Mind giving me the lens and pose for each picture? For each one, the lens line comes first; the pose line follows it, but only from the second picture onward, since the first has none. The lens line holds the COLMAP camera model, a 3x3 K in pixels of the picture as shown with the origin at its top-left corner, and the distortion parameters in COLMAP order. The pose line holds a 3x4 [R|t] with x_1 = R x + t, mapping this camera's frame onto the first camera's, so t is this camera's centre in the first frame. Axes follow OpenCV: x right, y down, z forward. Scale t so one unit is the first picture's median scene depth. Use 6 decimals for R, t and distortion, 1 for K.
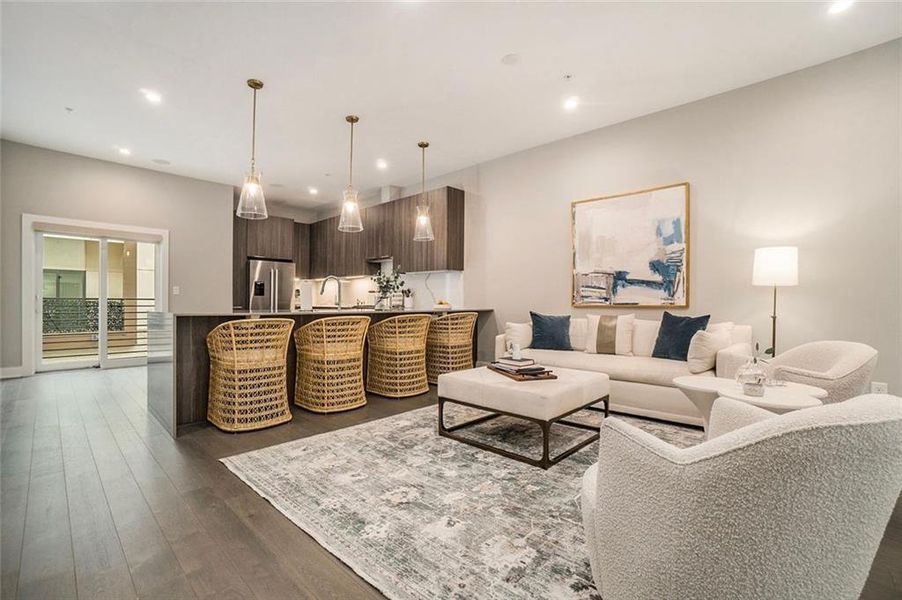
lens RADIAL K [[394.0, 0, 427.0], [0, 394.0, 305.7], [0, 0, 1]] dist [-0.047054, 0.000205]
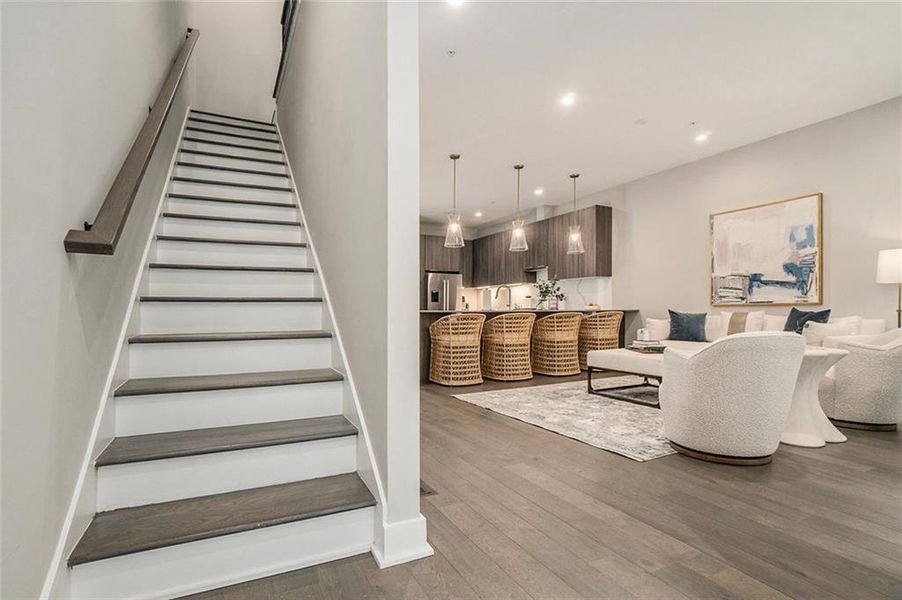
lens RADIAL K [[410.3, 0, 431.9], [0, 410.3, 316.0], [0, 0, 1]] dist [-0.062948, 0.020024]
pose [[0.941330, -0.004249, -0.337460, -0.003780], [0.006282, 0.999968, 0.004931, 0.024231], [0.337428, -0.006762, 0.941327, -0.423623]]
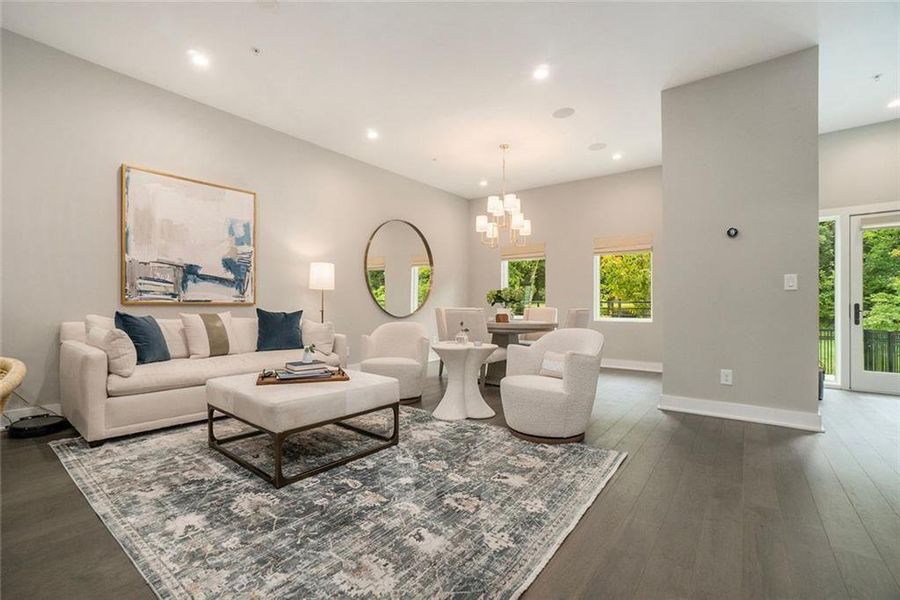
lens RADIAL K [[404.6, 0, 434.1], [0, 404.6, 301.1], [0, 0, 1]] dist [-0.047650, 0.019463]
pose [[-0.116054, 0.005655, 0.993227, -0.495542], [-0.001869, 0.999981, -0.005912, 0.000089], [-0.993241, -0.002543, -0.116041, 0.566175]]
